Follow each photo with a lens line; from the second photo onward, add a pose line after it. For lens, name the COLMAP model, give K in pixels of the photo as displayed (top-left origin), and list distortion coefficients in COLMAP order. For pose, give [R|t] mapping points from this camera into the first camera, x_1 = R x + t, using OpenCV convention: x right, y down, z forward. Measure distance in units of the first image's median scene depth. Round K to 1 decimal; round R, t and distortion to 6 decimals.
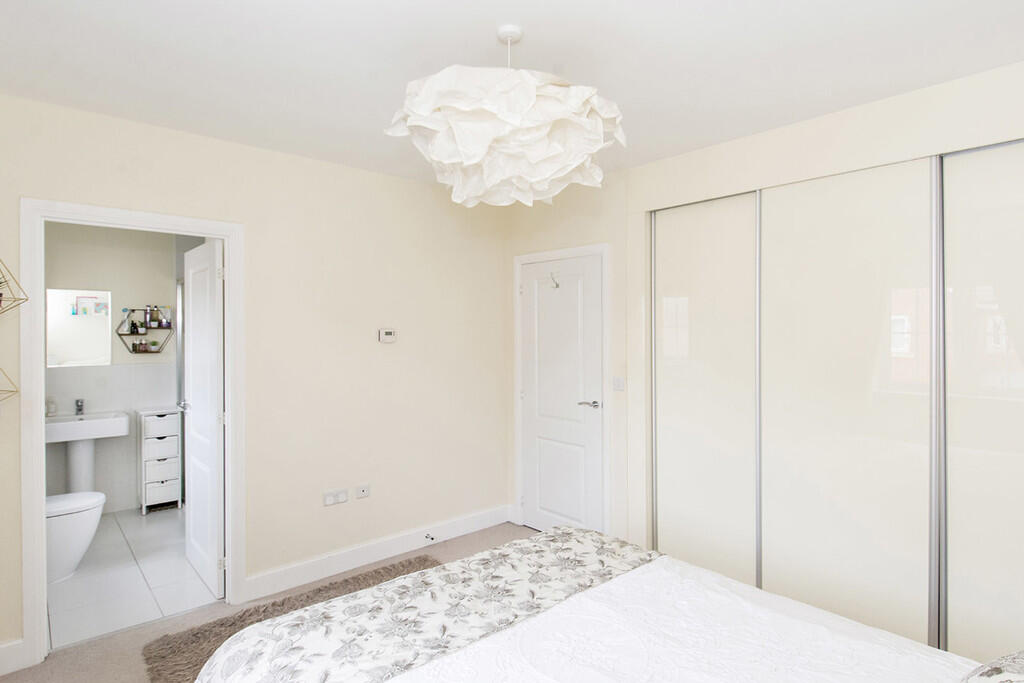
lens RADIAL K [[543.6, 0, 517.1], [0, 543.6, 337.4], [0, 0, 1]] dist [0.005265, -0.002779]
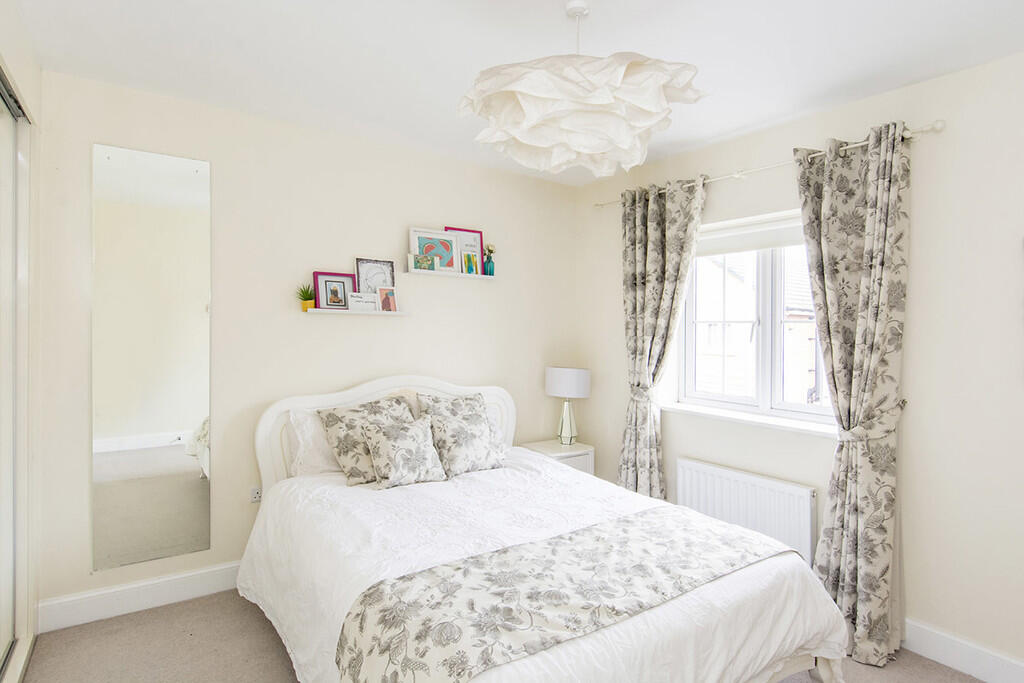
lens RADIAL K [[543.6, 0, 506.9], [0, 543.6, 335.0], [0, 0, 1]] dist [0.005265, -0.002779]
pose [[-0.990243, -0.016213, 0.138403, -0.019520], [-0.013920, 0.999750, 0.017520, 0.027305], [-0.138652, 0.015423, -0.990221, 1.876765]]
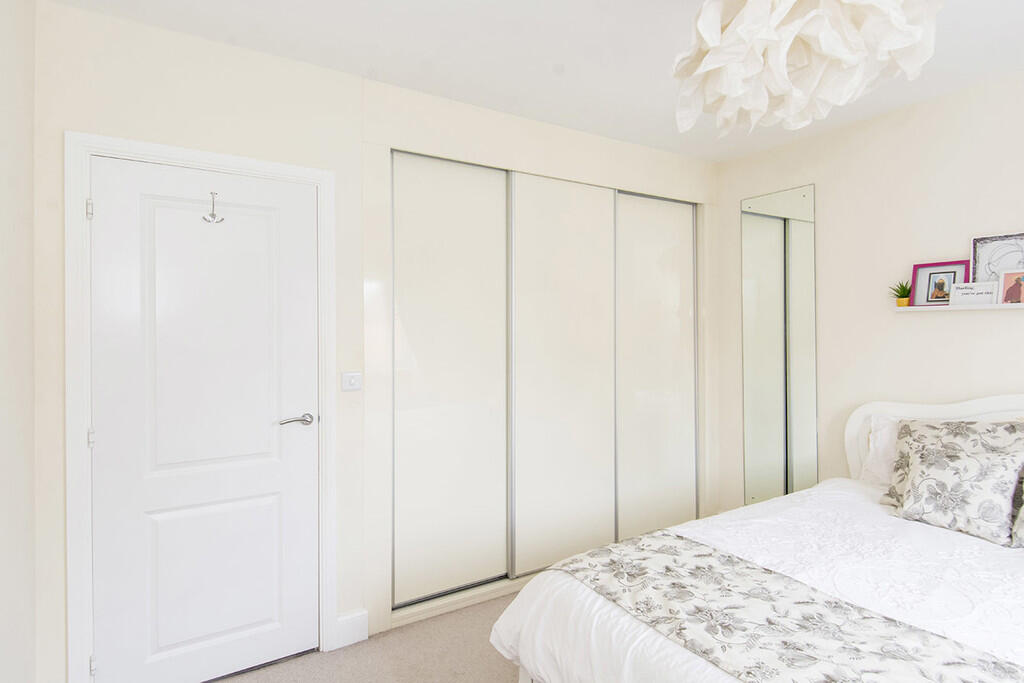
lens RADIAL K [[543.6, 0, 510.4], [0, 543.6, 338.3], [0, 0, 1]] dist [0.005265, -0.002779]
pose [[0.169581, -0.011992, 0.985443, -0.799558], [0.009511, 0.999899, 0.010532, 0.042994], [-0.985470, 0.007586, 0.169678, 1.187274]]
